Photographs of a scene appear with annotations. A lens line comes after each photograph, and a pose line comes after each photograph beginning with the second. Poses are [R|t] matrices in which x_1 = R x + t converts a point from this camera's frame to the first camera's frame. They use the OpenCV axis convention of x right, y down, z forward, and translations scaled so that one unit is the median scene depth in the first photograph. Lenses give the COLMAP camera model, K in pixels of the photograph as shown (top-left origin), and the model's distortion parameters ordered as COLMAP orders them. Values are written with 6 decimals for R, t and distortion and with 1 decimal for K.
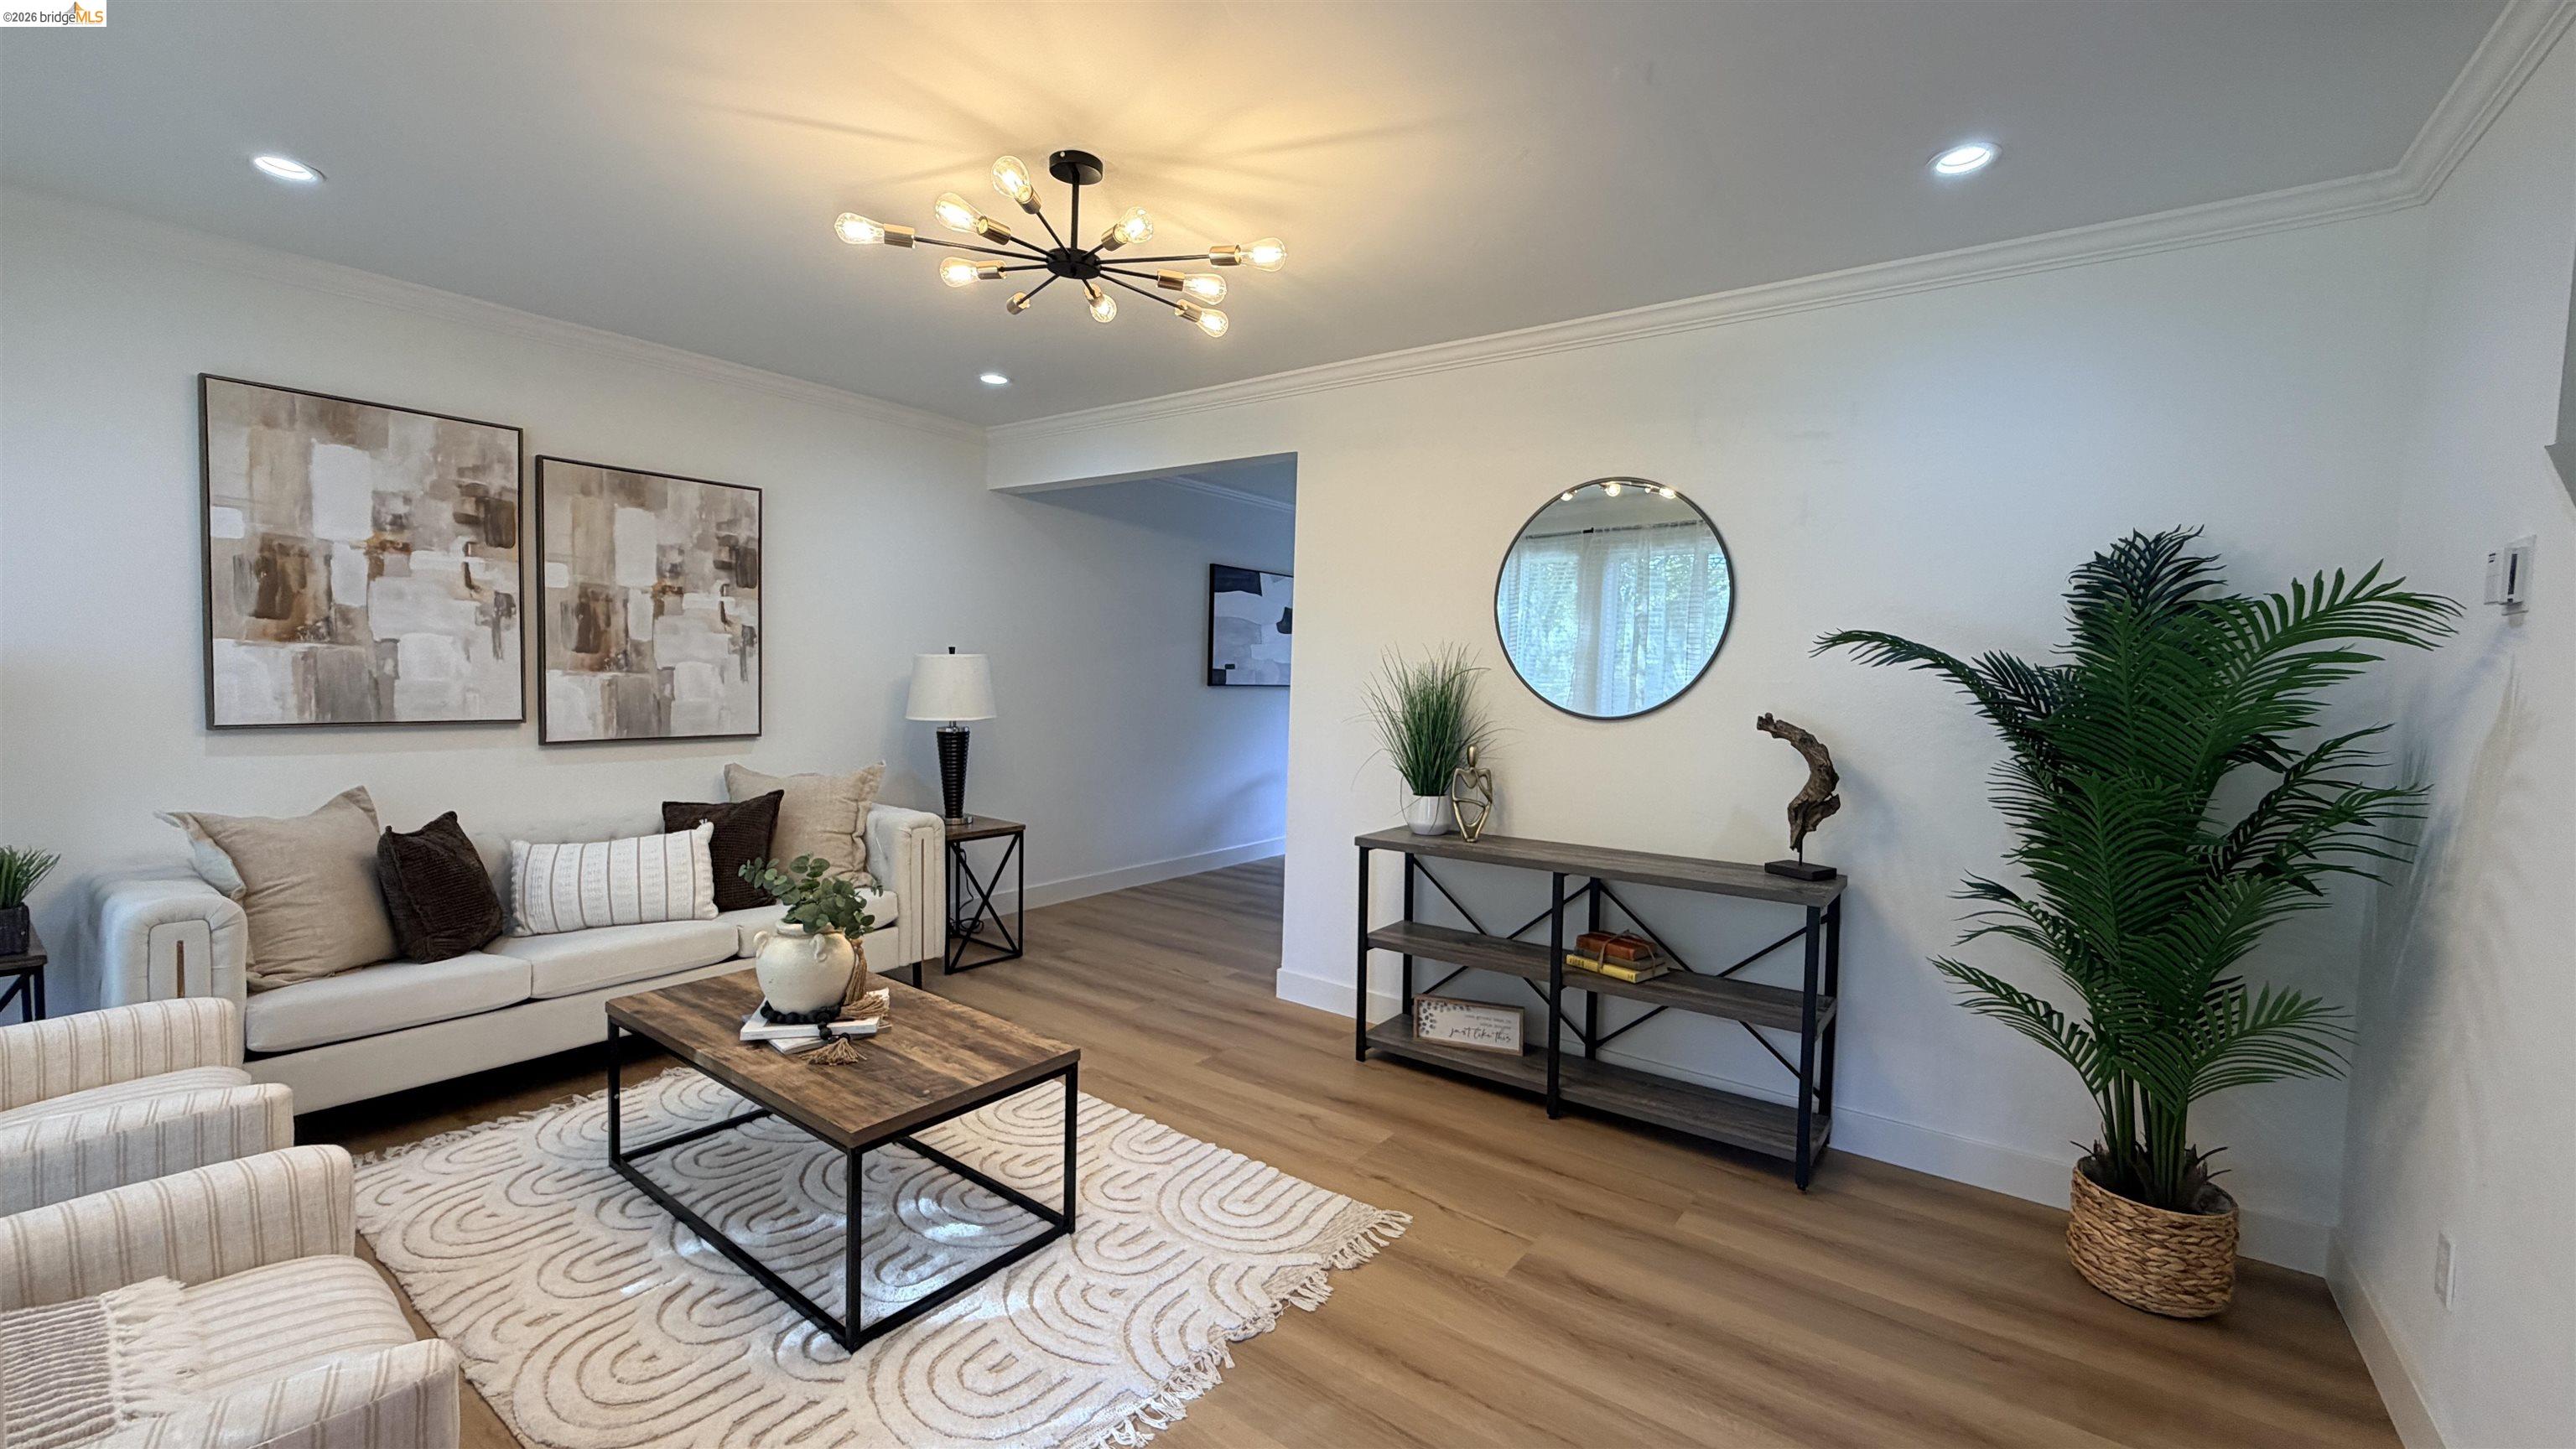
lens RADIAL K [[1027.6, 0, 1278.9], [0, 1027.6, 725.2], [0, 0, 1]] dist [-0.000119, -0.000240]
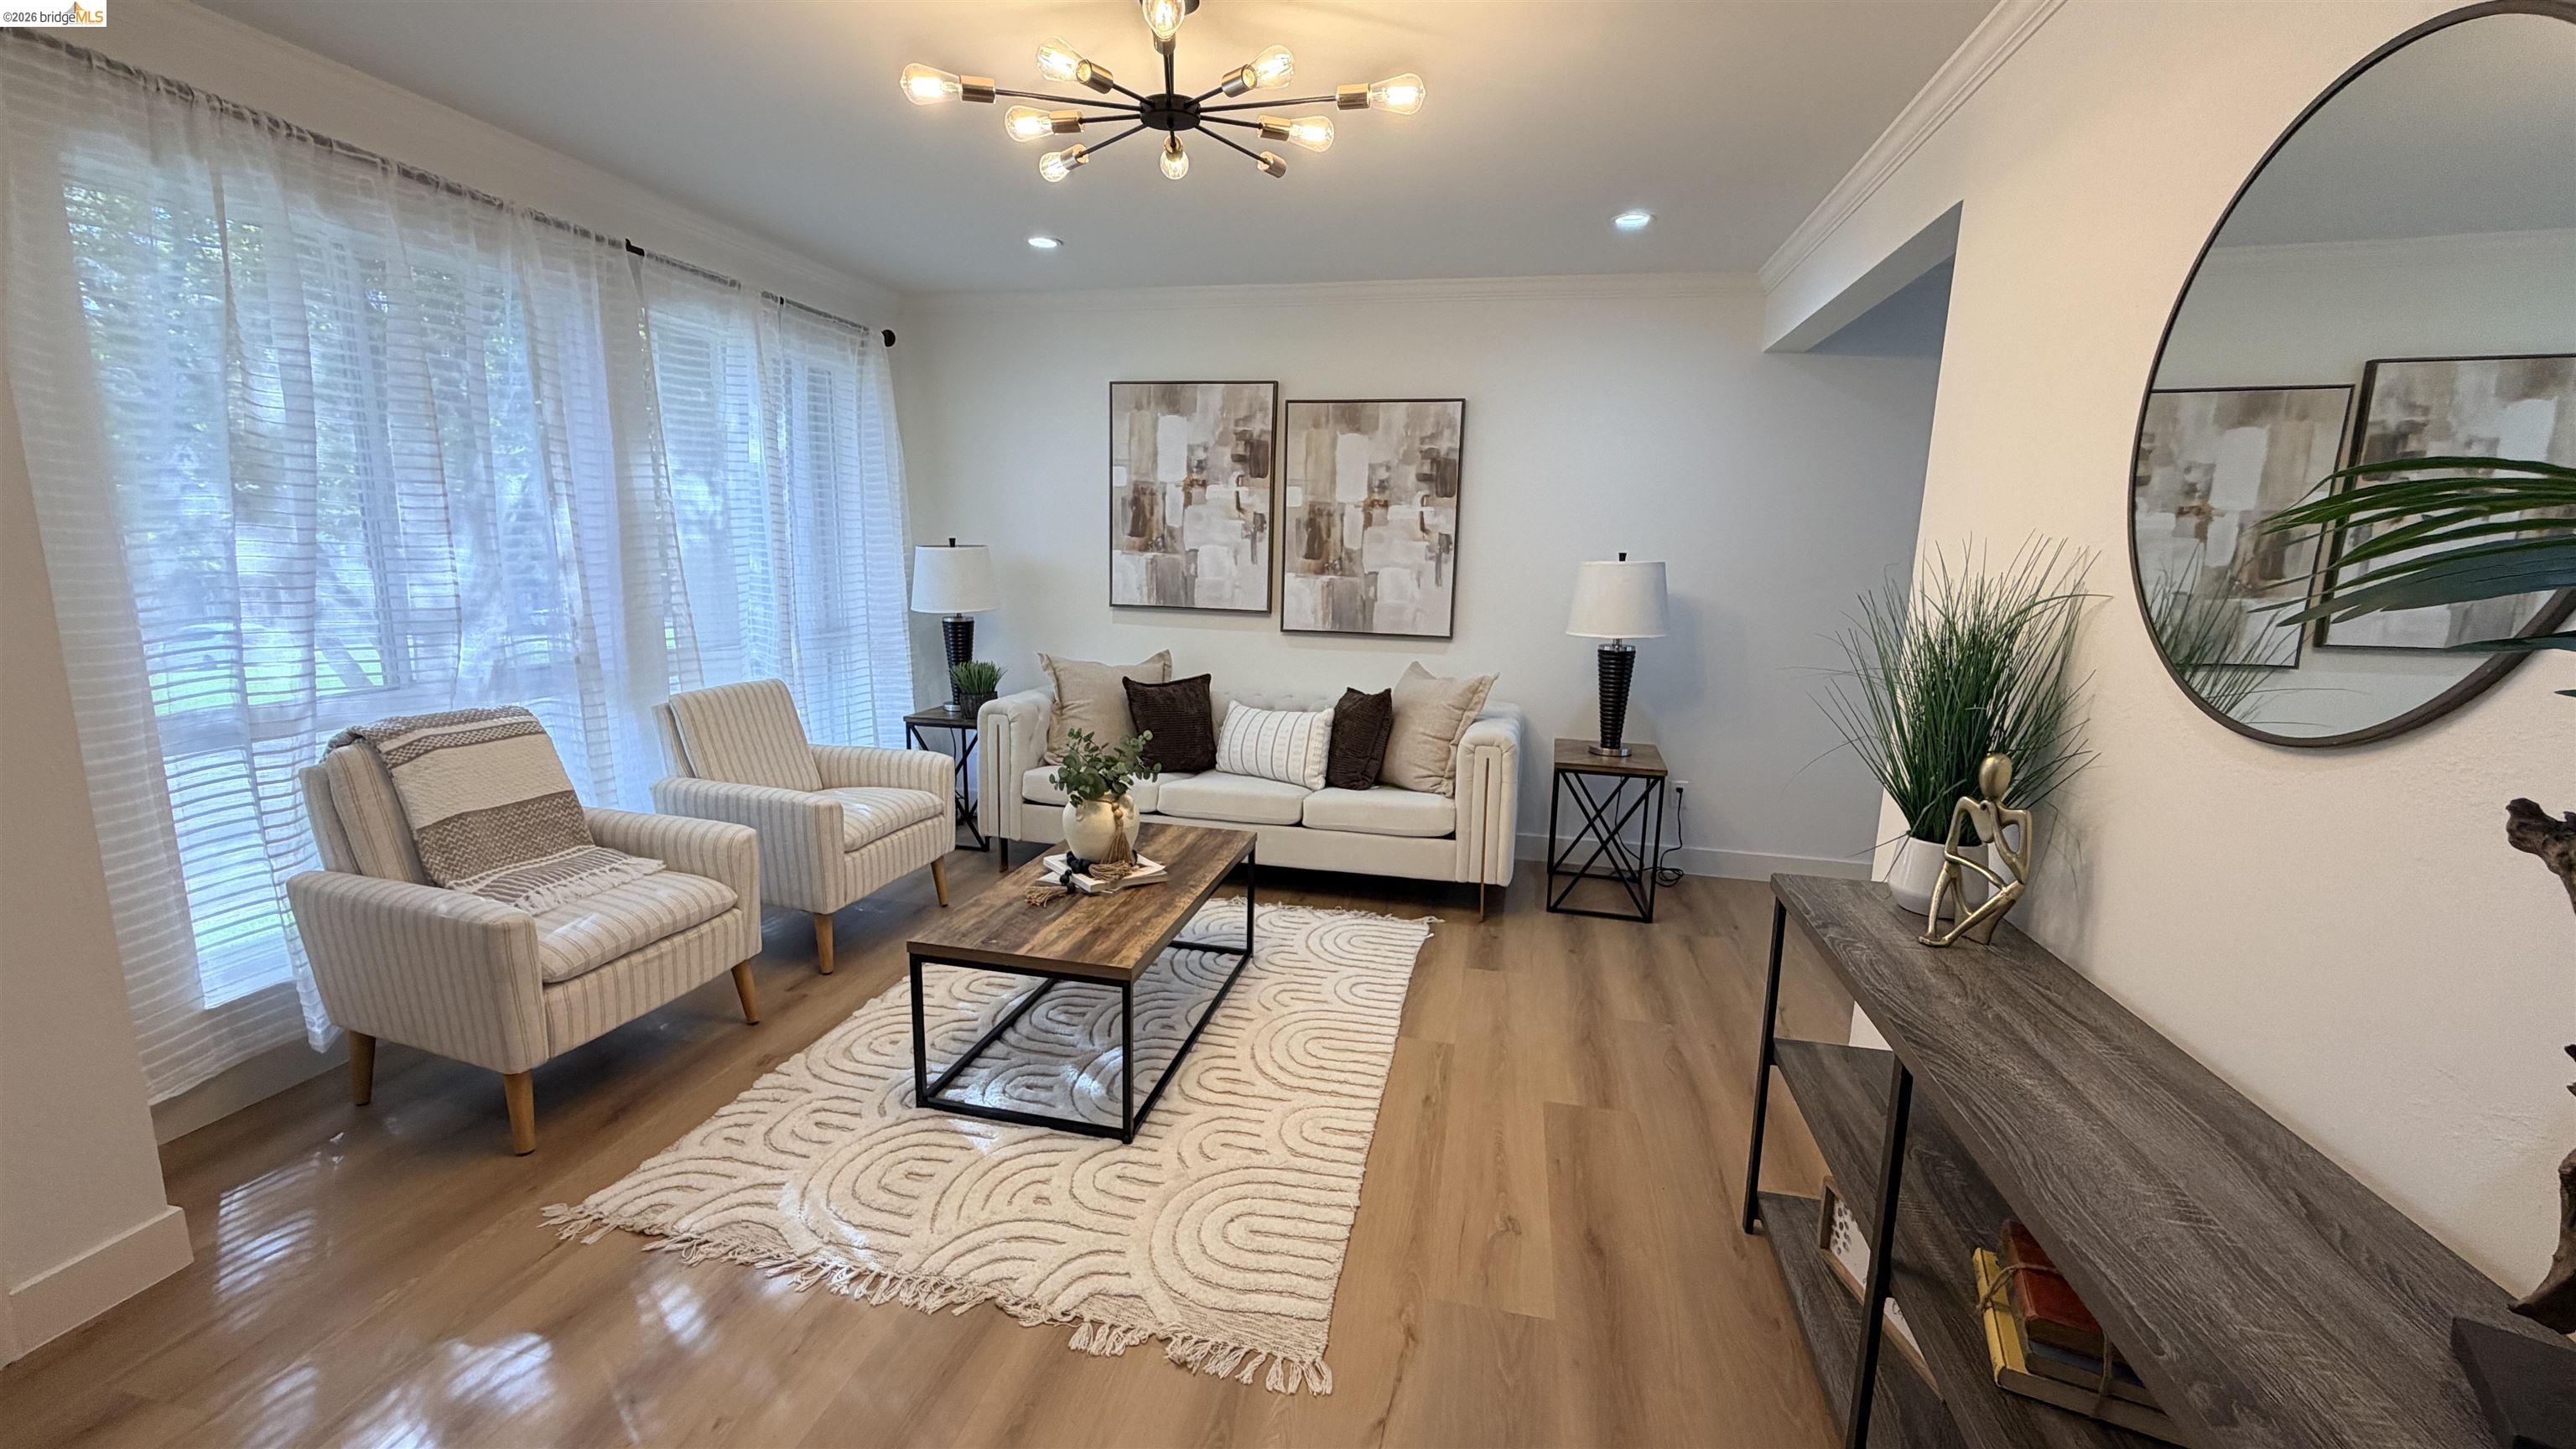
lens RADIAL K [[1027.6, 0, 1278.9], [0, 1027.6, 725.2], [0, 0, 1]] dist [-0.000119, -0.000240]
pose [[0.404923, 0.146225, -0.902583, 0.523251], [-0.065577, 0.989232, 0.130843, -0.037415], [0.911996, 0.006207, 0.410151, 0.535696]]
